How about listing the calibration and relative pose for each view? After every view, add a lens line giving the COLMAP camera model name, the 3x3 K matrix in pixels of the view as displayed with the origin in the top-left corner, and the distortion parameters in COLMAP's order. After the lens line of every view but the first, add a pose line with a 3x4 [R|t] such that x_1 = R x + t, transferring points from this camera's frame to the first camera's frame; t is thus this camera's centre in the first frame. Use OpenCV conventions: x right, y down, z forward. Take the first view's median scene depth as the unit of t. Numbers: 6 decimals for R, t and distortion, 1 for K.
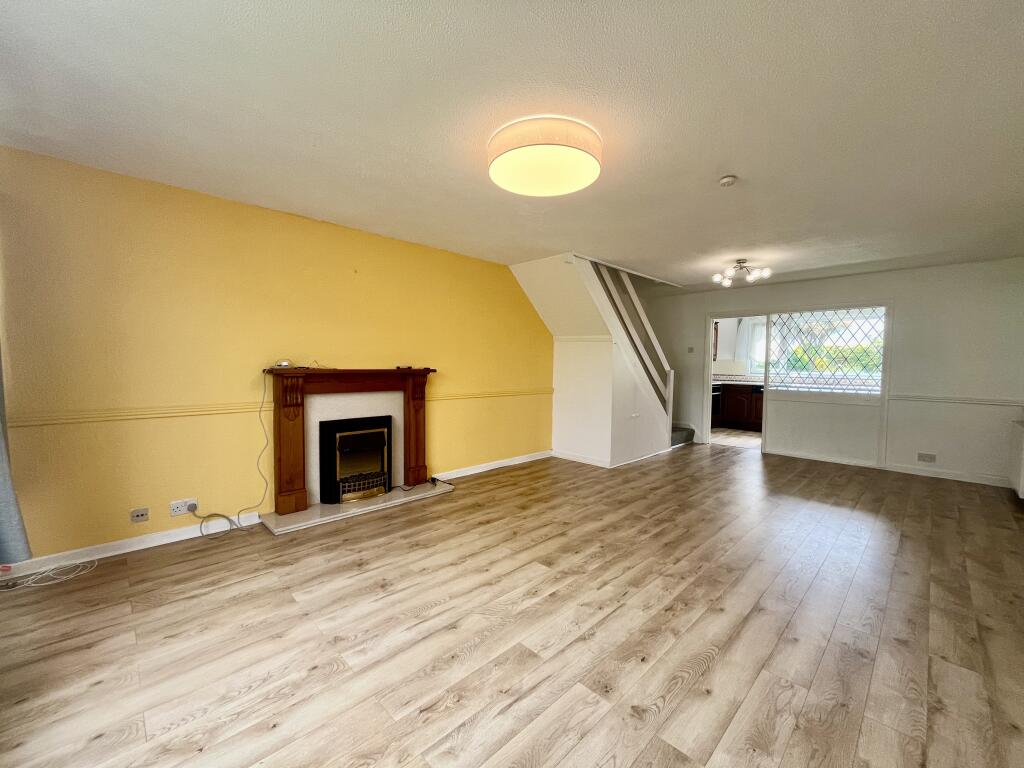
lens RADIAL K [[414.3, 0, 511.3], [0, 414.3, 385.1], [0, 0, 1]] dist [-0.000385, -0.000284]
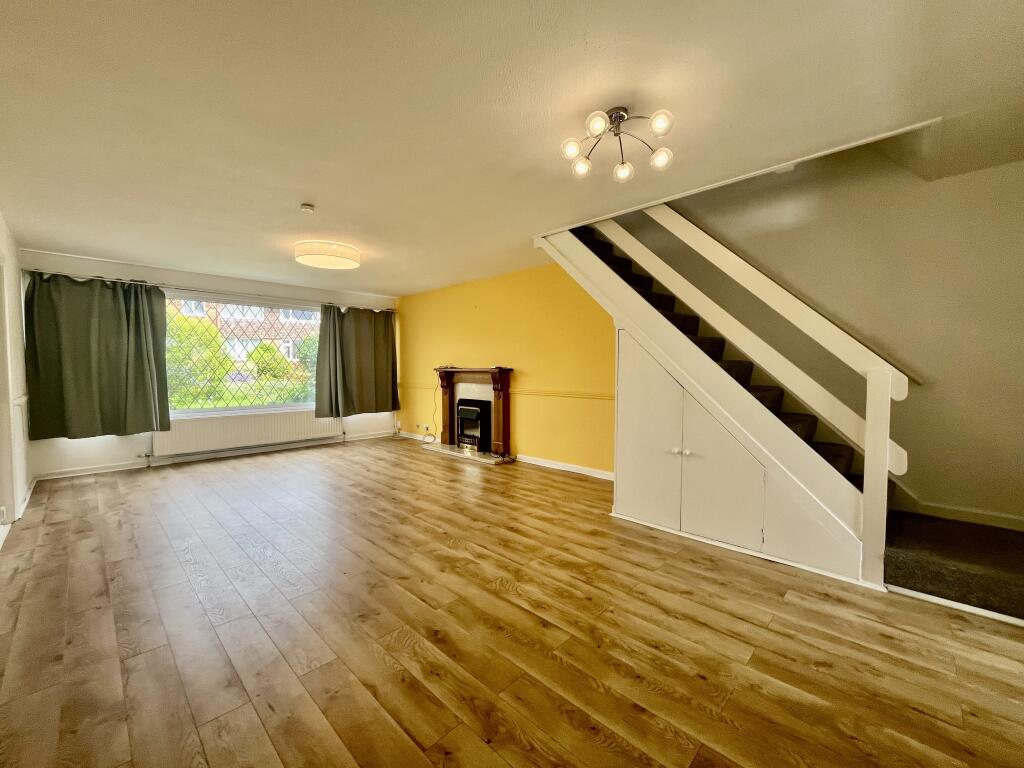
lens RADIAL K [[414.3, 0, 511.3], [0, 414.3, 384.0], [0, 0, 1]] dist [-0.000385, -0.000284]
pose [[0.031628, 0.031101, -0.999016, 1.224227], [-0.046135, 0.998496, 0.029625, -0.033652], [0.998434, 0.045152, 0.033016, 1.095326]]
